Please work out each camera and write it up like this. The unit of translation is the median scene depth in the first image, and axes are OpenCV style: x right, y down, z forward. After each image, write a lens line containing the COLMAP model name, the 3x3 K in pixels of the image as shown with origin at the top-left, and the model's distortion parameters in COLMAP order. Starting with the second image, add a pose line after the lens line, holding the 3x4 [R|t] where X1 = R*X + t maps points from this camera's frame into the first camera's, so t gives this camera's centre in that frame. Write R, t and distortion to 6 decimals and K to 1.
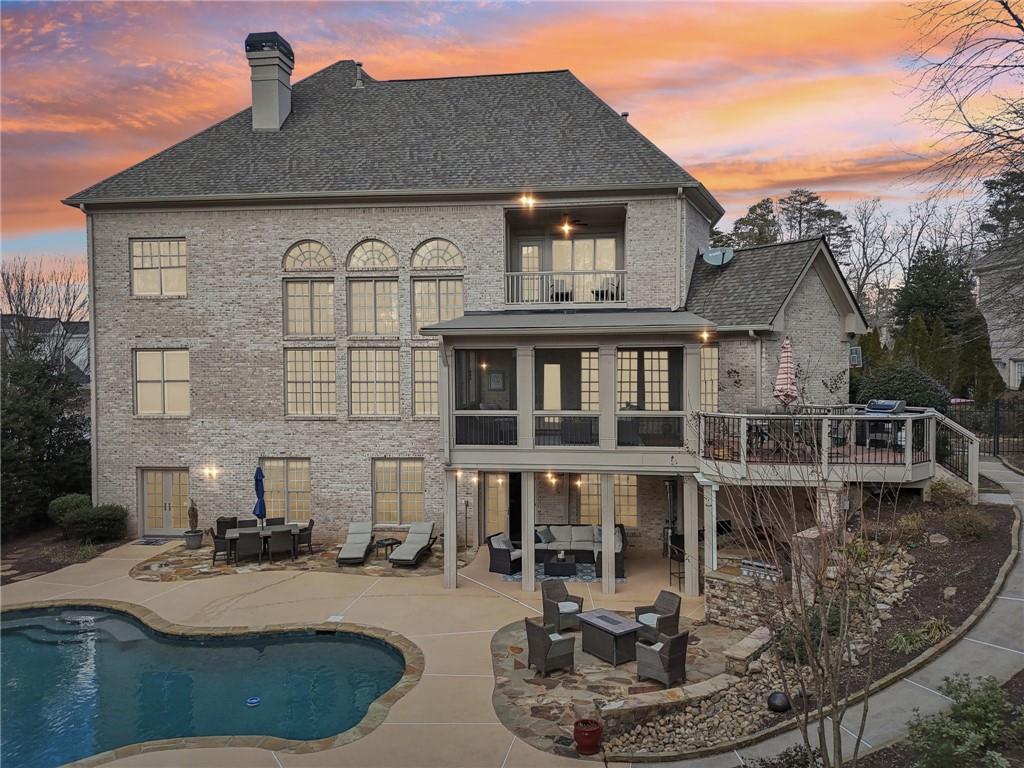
lens RADIAL K [[752.7, 0, 512.0], [0, 752.7, 384.0], [0, 0, 1]] dist [0.046548, -0.044661]
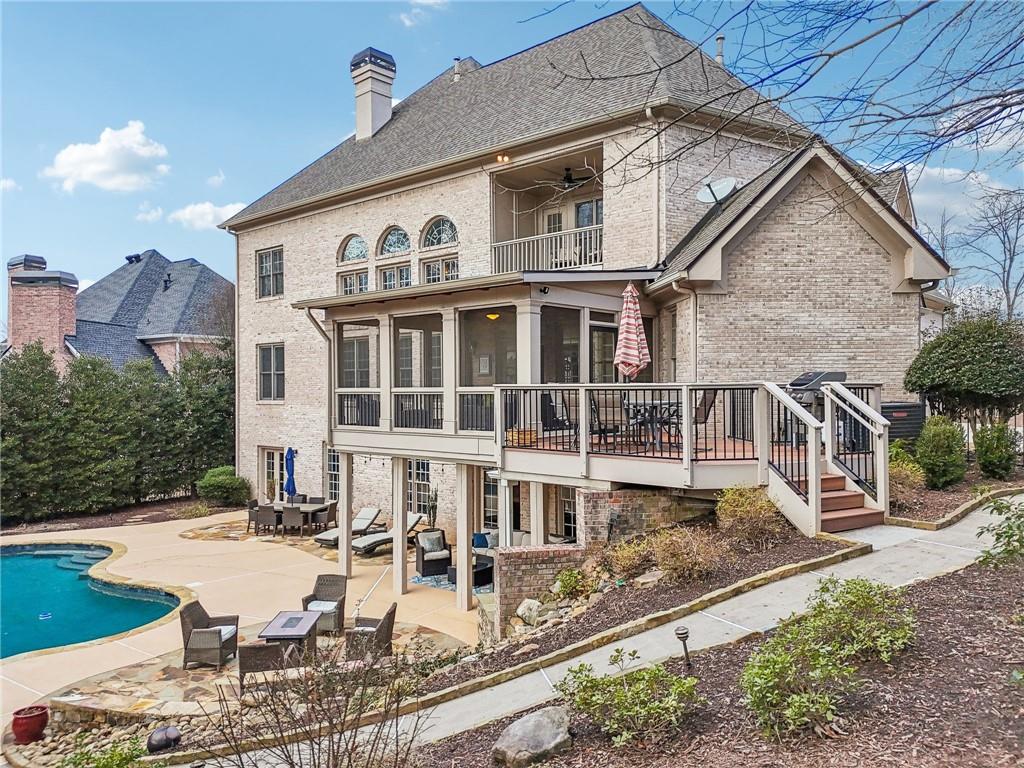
lens RADIAL K [[752.7, 0, 512.0], [0, 752.7, 384.0], [0, 0, 1]] dist [0.046548, -0.044661]
pose [[0.822399, -0.003305, -0.568901, 0.533888], [-0.011001, 0.999704, -0.021711, 0.038764], [0.568804, 0.024113, 0.822119, 0.284981]]
